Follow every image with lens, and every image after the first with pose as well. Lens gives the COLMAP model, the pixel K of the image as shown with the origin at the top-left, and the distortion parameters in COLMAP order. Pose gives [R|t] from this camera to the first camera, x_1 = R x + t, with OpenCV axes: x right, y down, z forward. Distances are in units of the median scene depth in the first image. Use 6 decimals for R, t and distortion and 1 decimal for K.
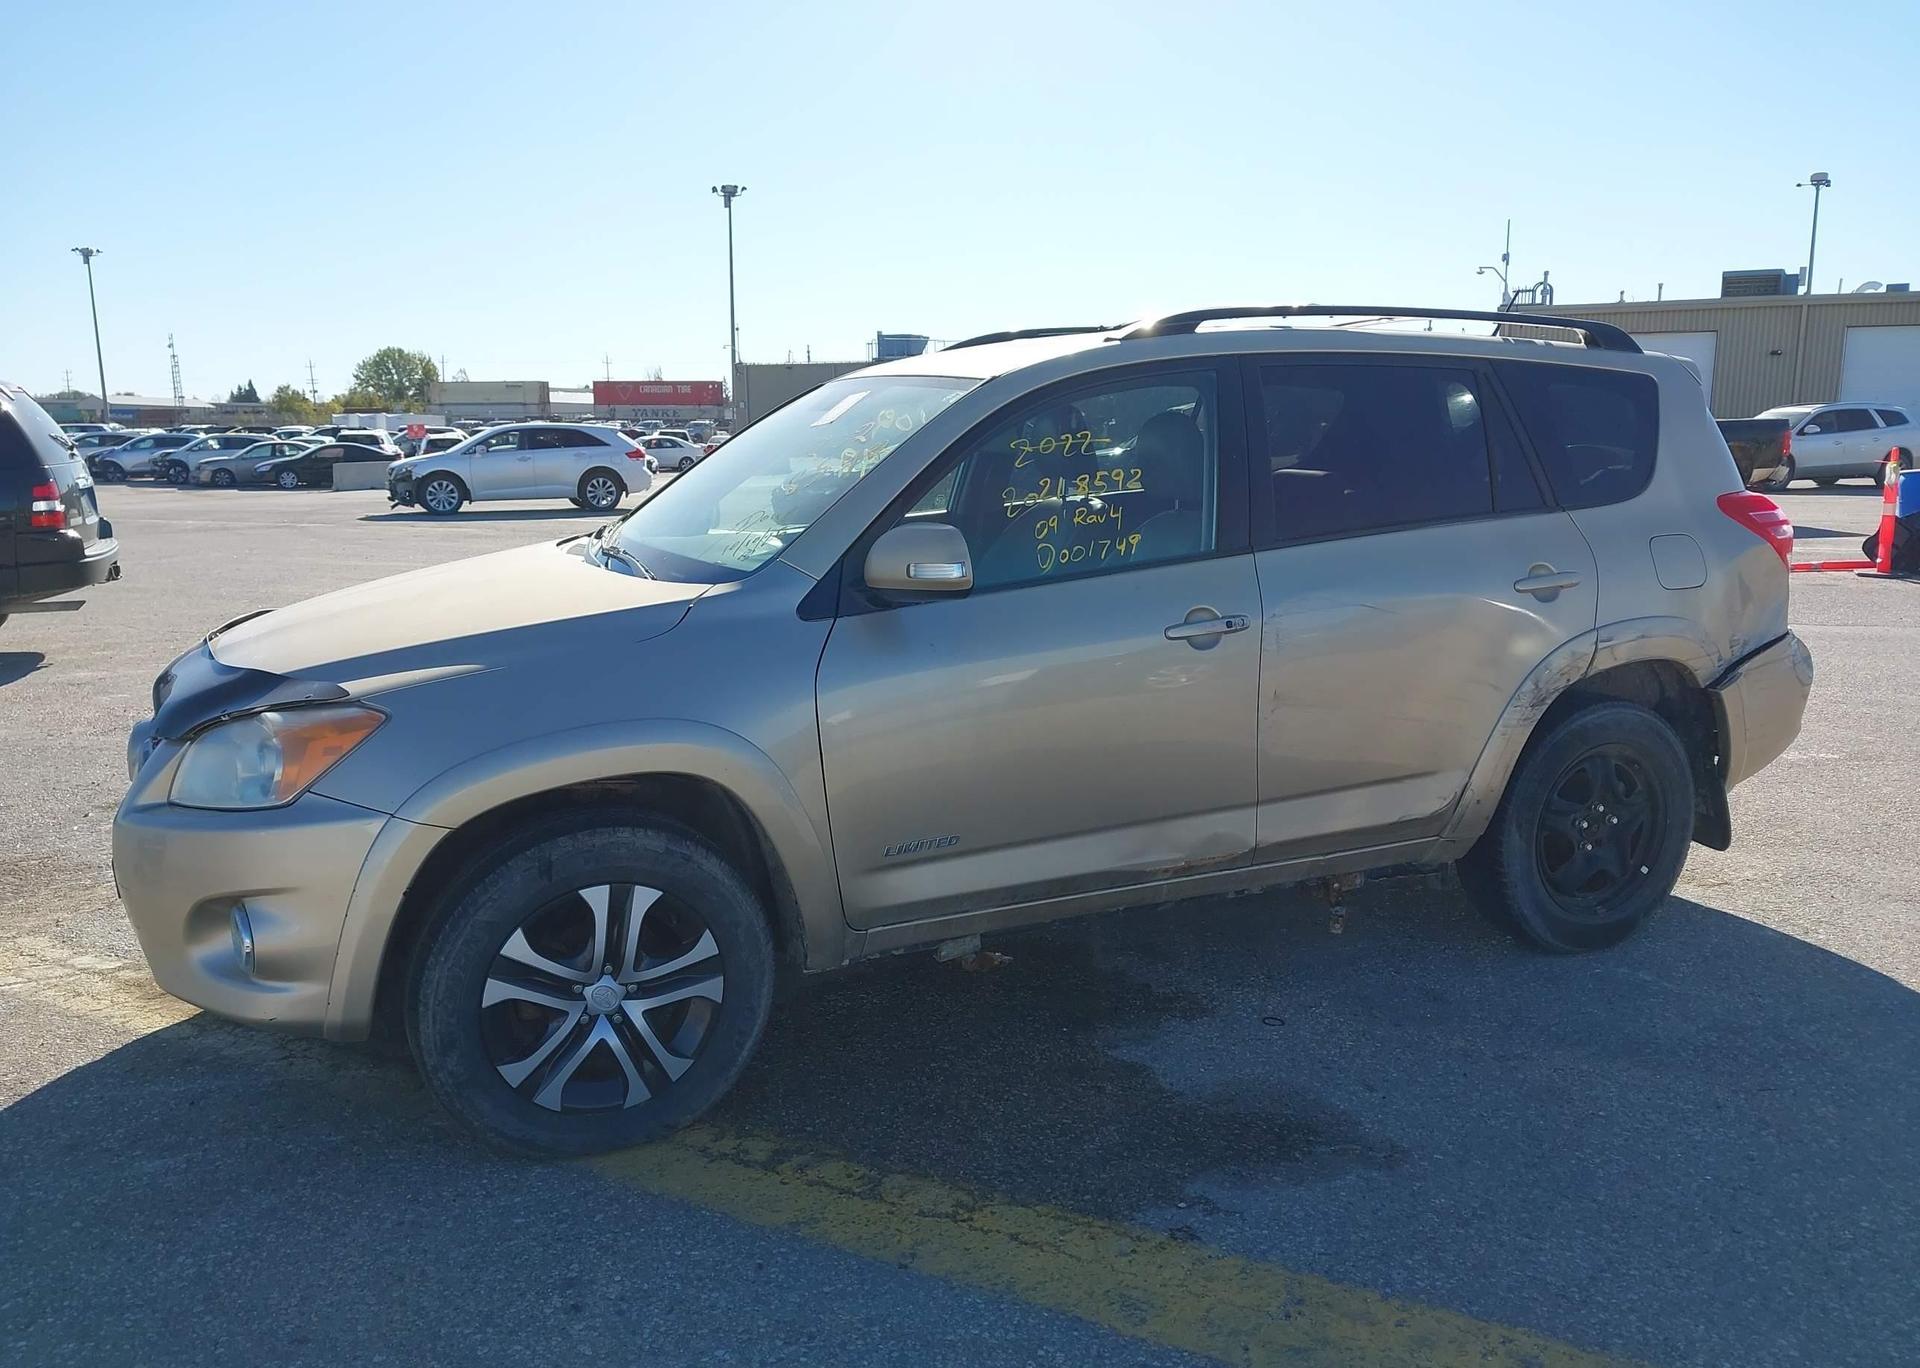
lens RADIAL K [[1491.2, 0, 949.1], [0, 1491.2, 682.2], [0, 0, 1]] dist [0.114852, -0.245693]
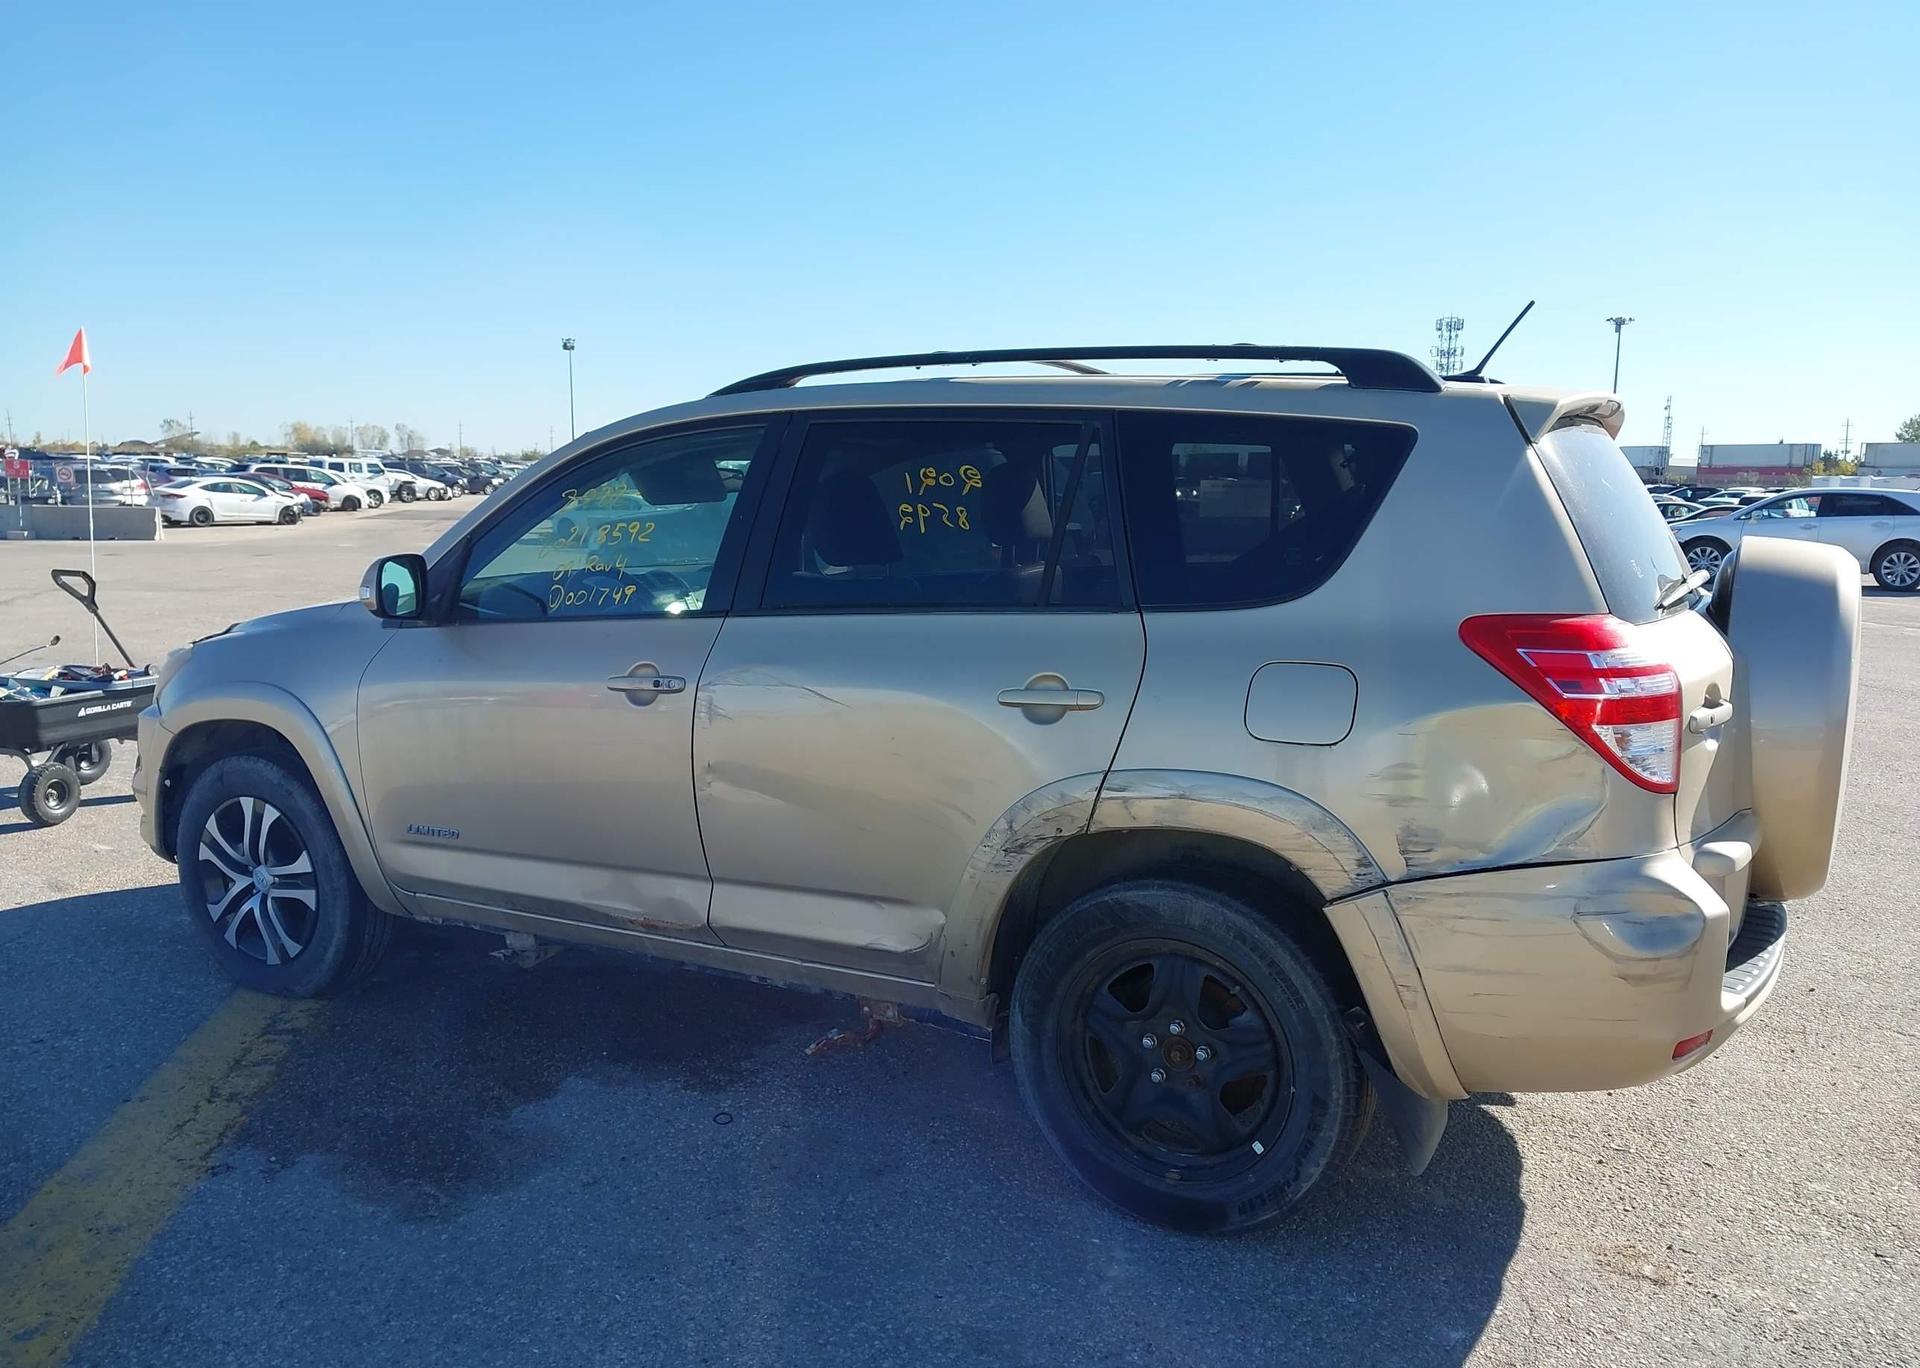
lens RADIAL K [[1491.2, 0, 949.1], [0, 1491.2, 682.2], [0, 0, 1]] dist [0.114852, -0.245693]
pose [[0.595221, 0.122177, -0.794219, 1.083329], [-0.153466, 0.987465, 0.036891, -0.105350], [0.788771, 0.099927, 0.606510, 0.555656]]
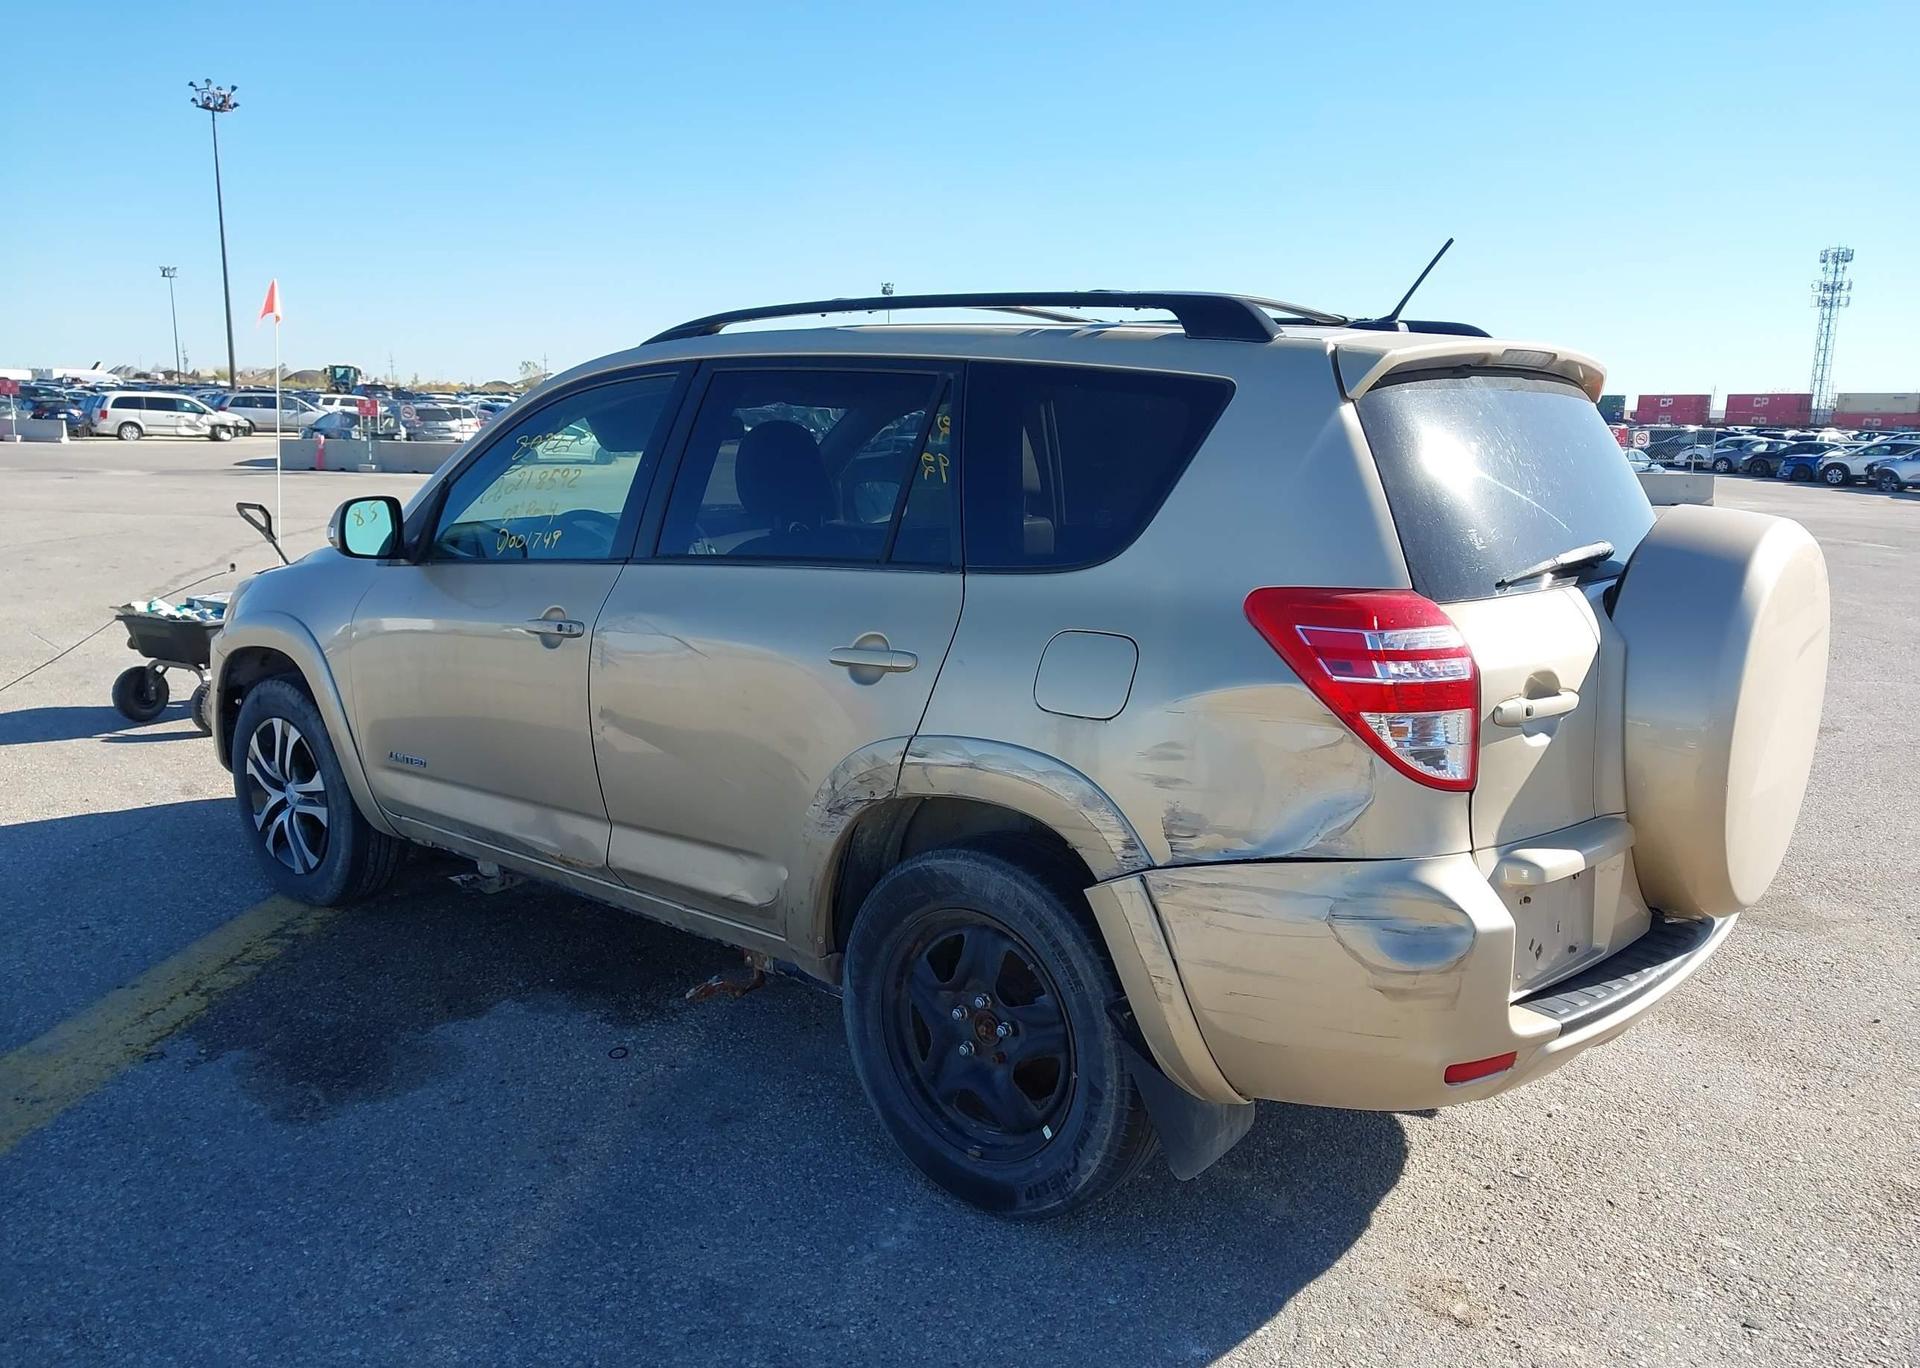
lens RADIAL K [[1491.2, 0, 949.1], [0, 1491.2, 682.2], [0, 0, 1]] dist [0.114852, -0.245693]
pose [[0.420493, 0.173008, -0.890648, 1.202861], [-0.178327, 0.978263, 0.105835, -0.156194], [0.889599, 0.114323, 0.442204, 0.790427]]
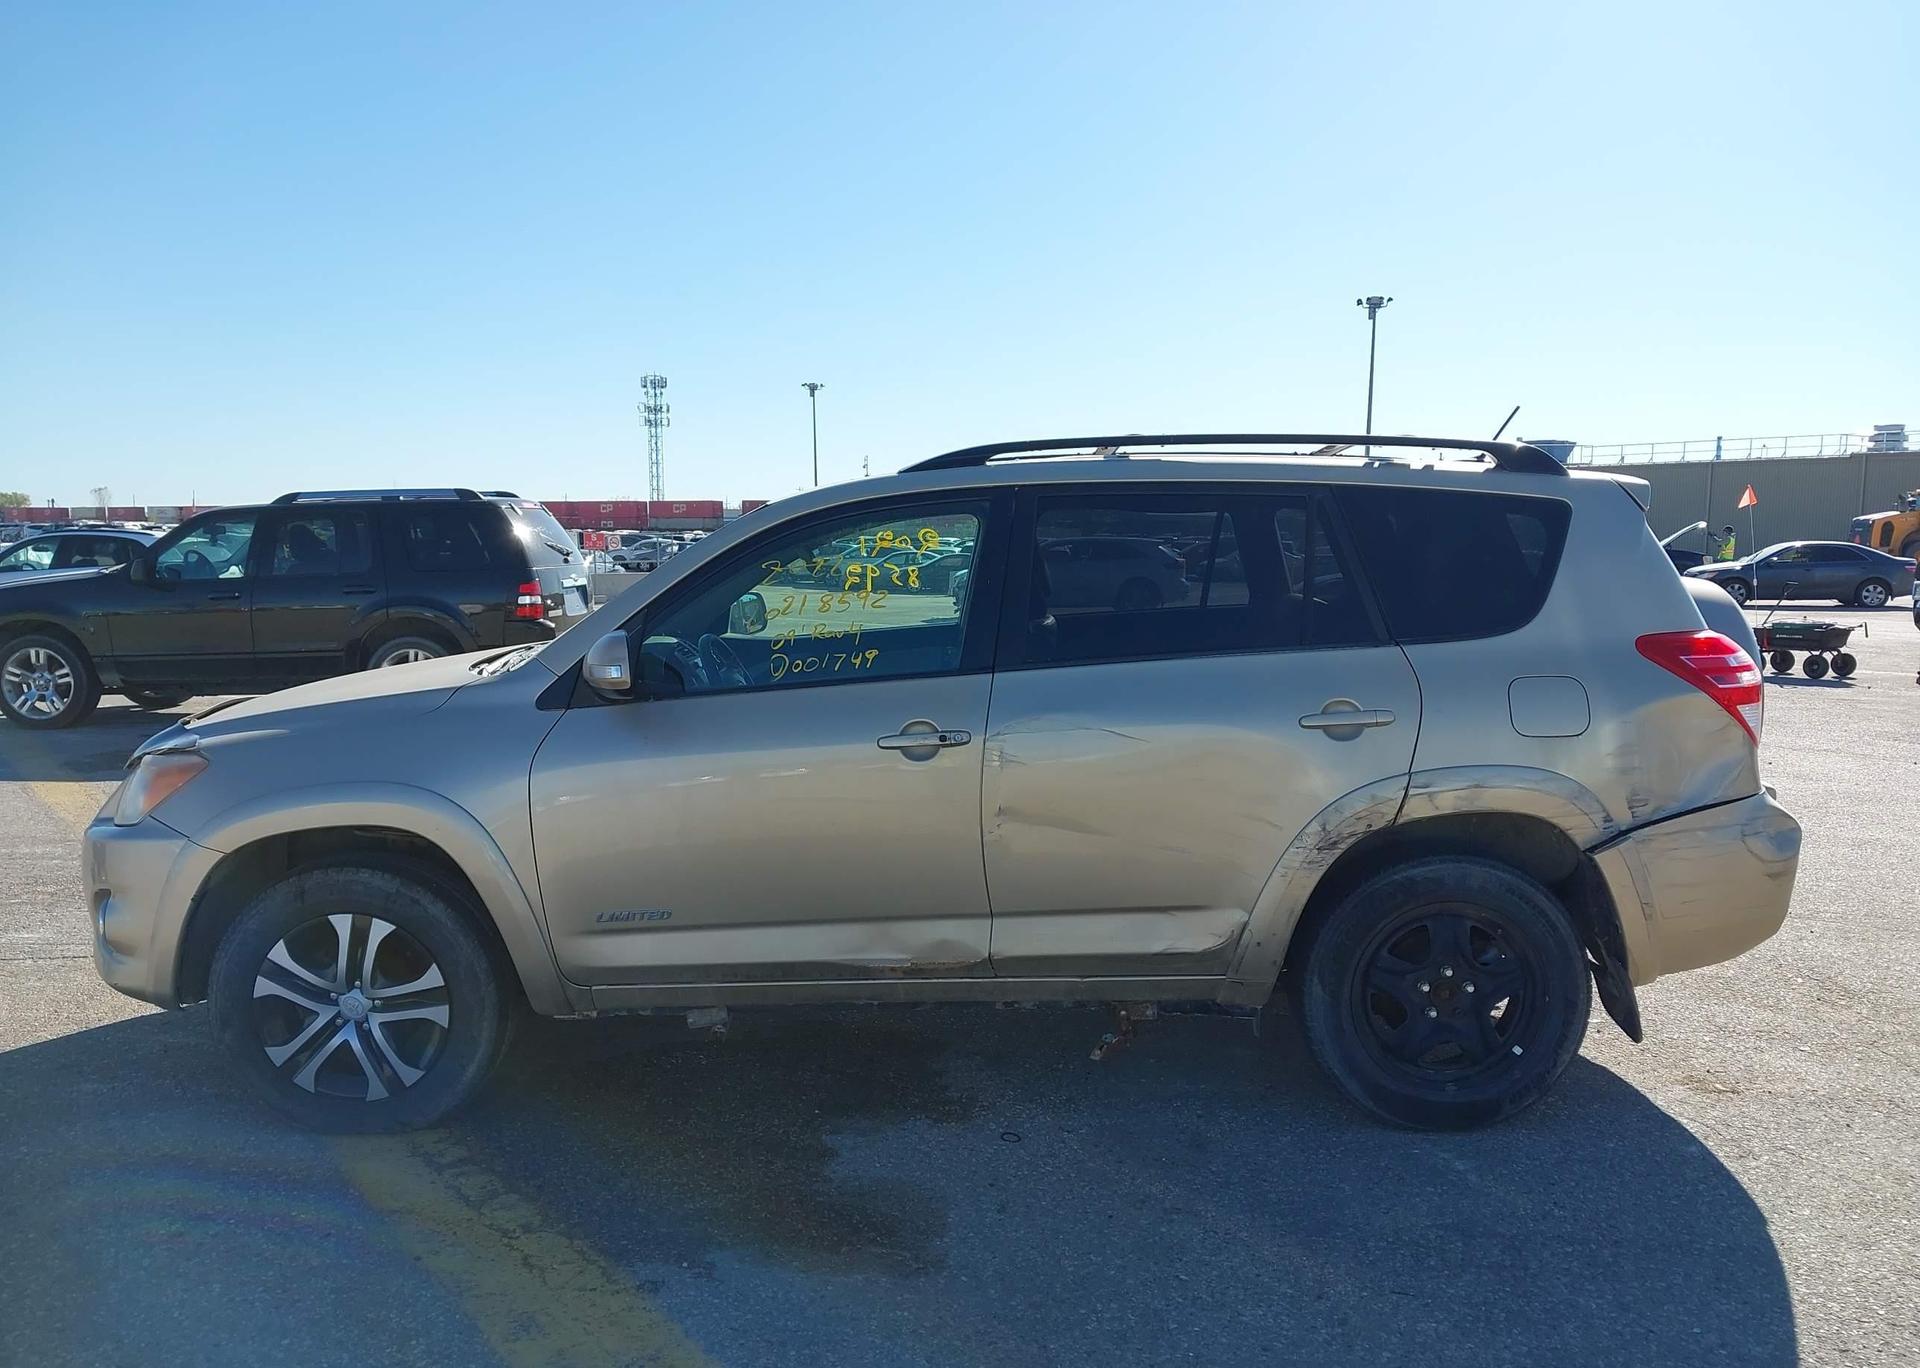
lens RADIAL K [[1491.2, 0, 949.1], [0, 1491.2, 682.2], [0, 0, 1]] dist [0.114852, -0.245693]
pose [[0.912006, 0.047389, -0.407430, 0.616089], [-0.076458, 0.995535, -0.055353, -0.020381], [0.402988, 0.081633, 0.911557, 0.043988]]
